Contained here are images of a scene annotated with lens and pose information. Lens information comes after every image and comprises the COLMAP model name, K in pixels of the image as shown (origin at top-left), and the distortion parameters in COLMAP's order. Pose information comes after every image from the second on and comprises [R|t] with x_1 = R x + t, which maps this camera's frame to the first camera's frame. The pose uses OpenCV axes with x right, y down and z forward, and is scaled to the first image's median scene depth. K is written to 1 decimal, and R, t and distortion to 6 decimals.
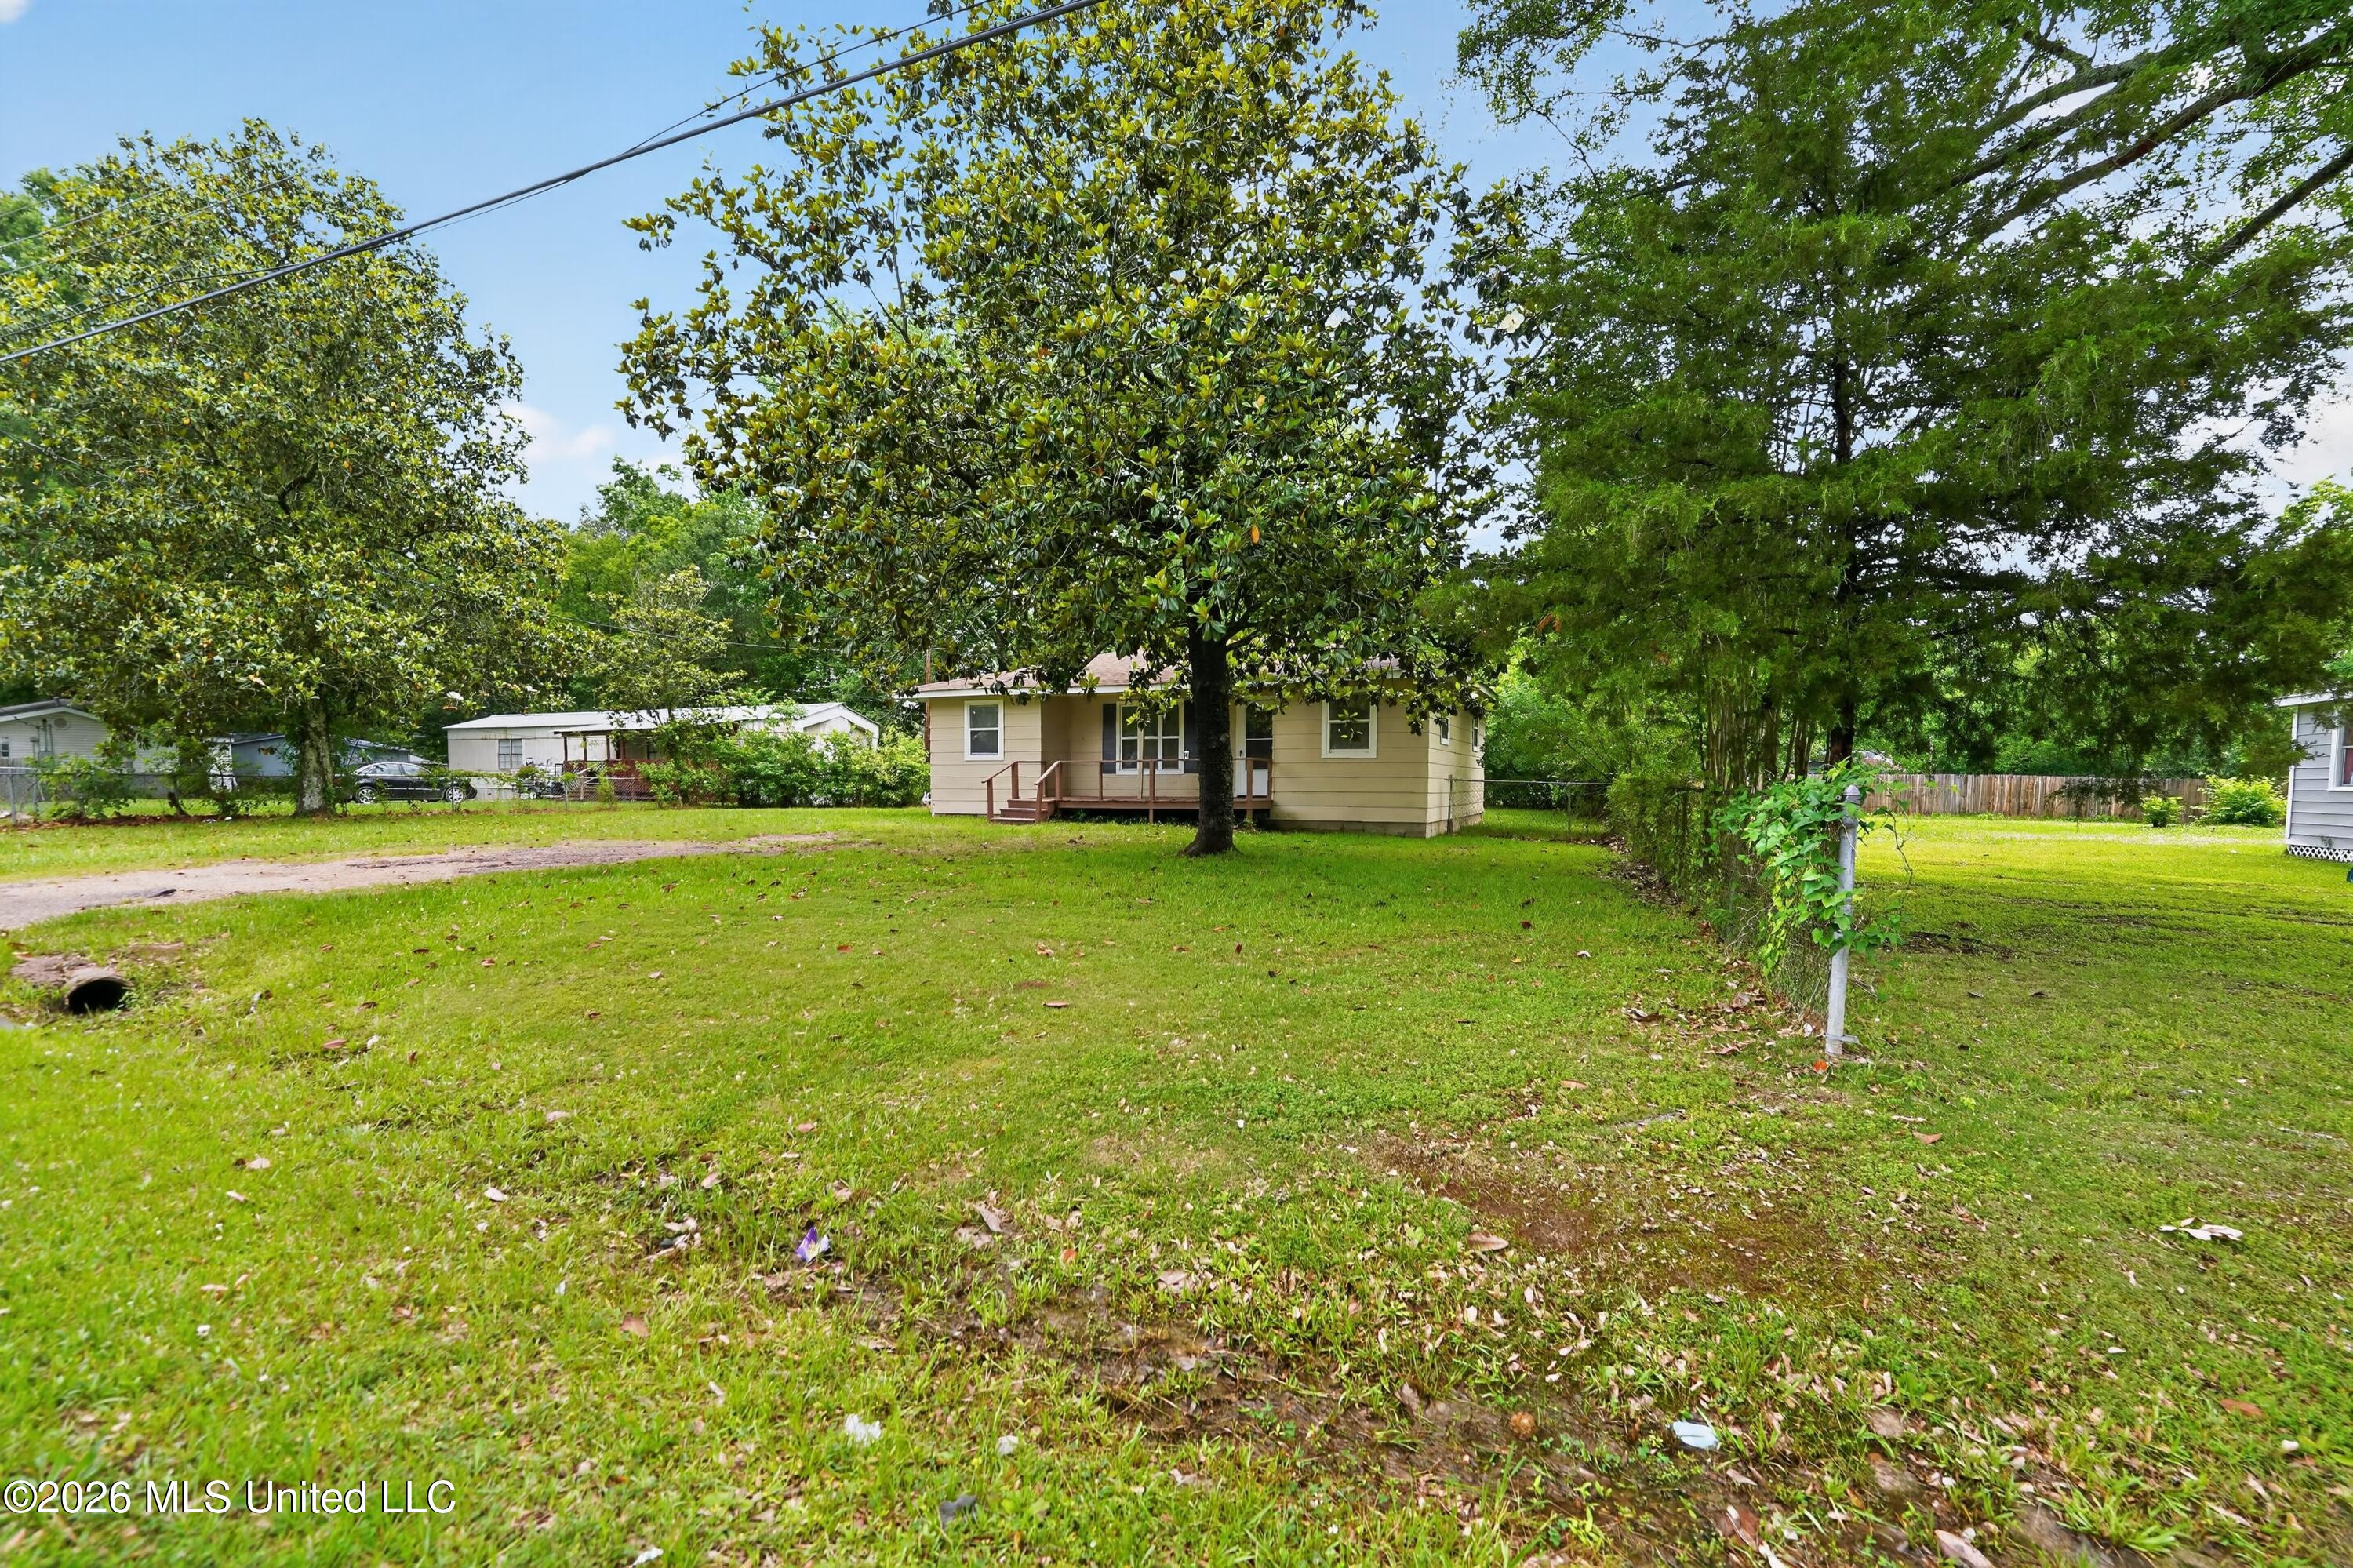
lens RADIAL K [[1002.3, 0, 1168.1], [0, 1002.3, 747.3], [0, 0, 1]] dist [-0.019173, -0.000109]
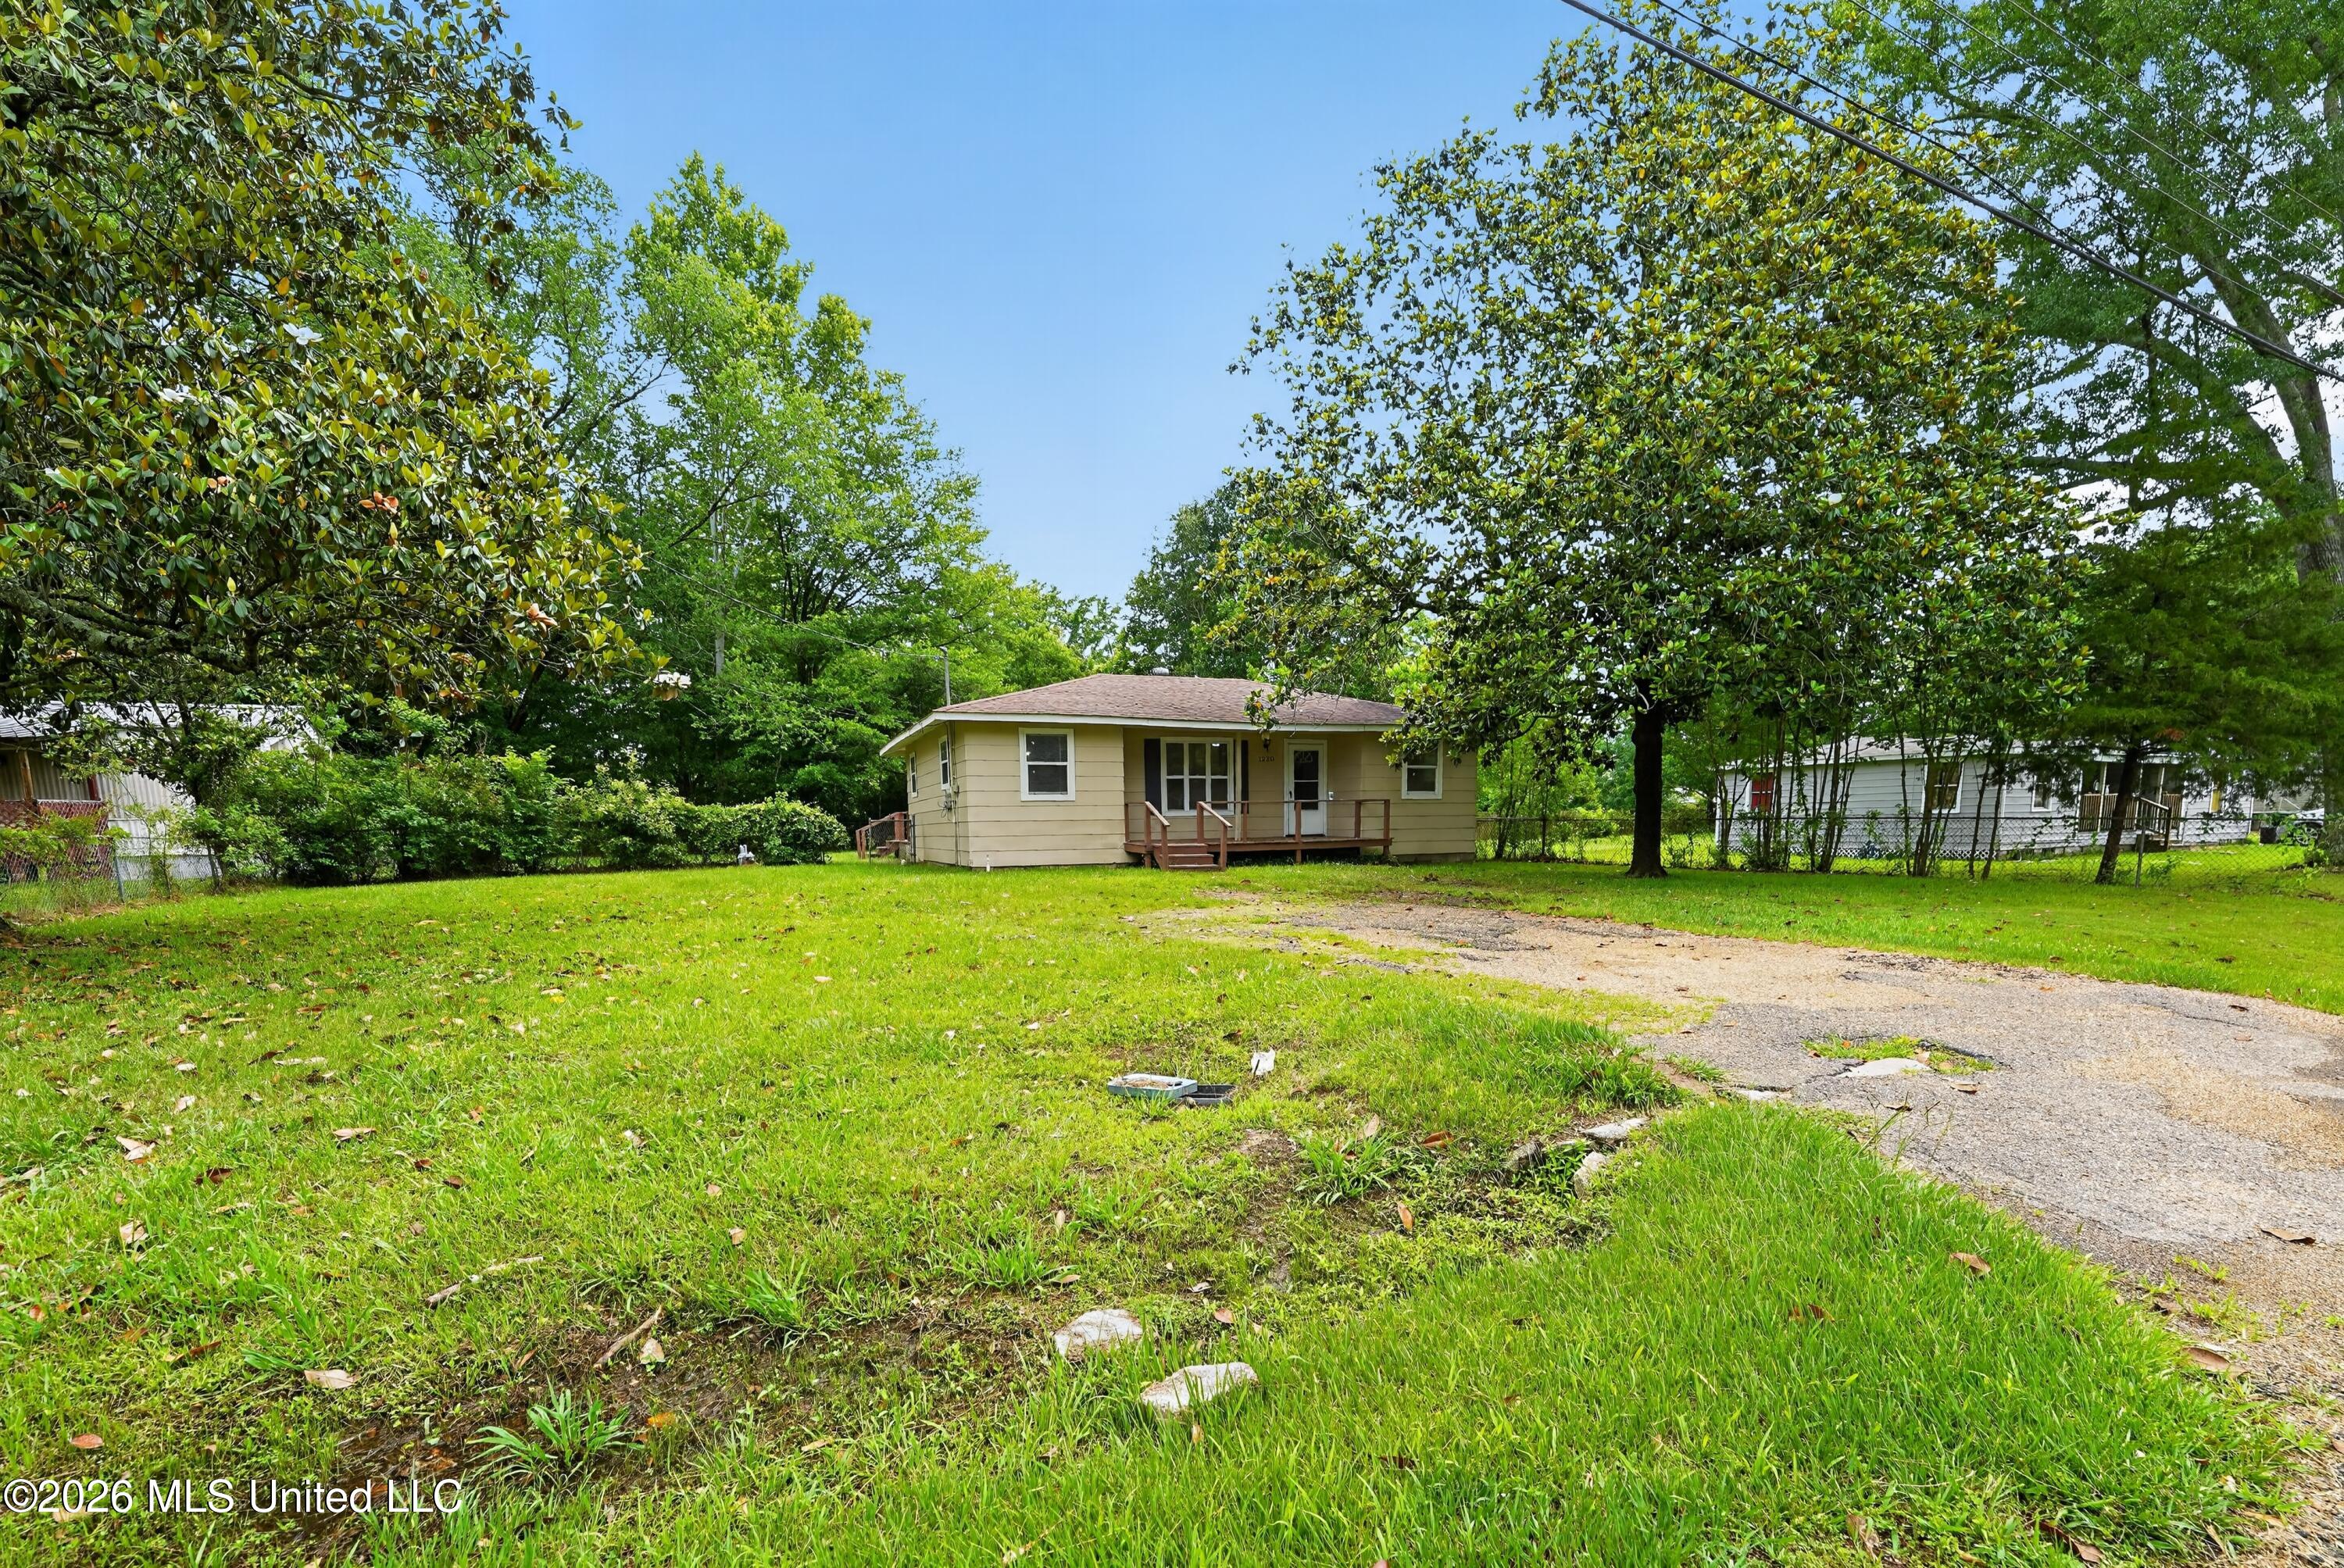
lens RADIAL K [[980.7, 0, 1176.6], [0, 980.7, 730.8], [0, 0, 1]] dist [-0.019278, -0.000650]
pose [[0.691429, 0.056665, 0.720219, -0.700887], [-0.009266, 0.997533, -0.069588, 0.010909], [-0.722385, 0.041442, 0.690248, 0.353063]]
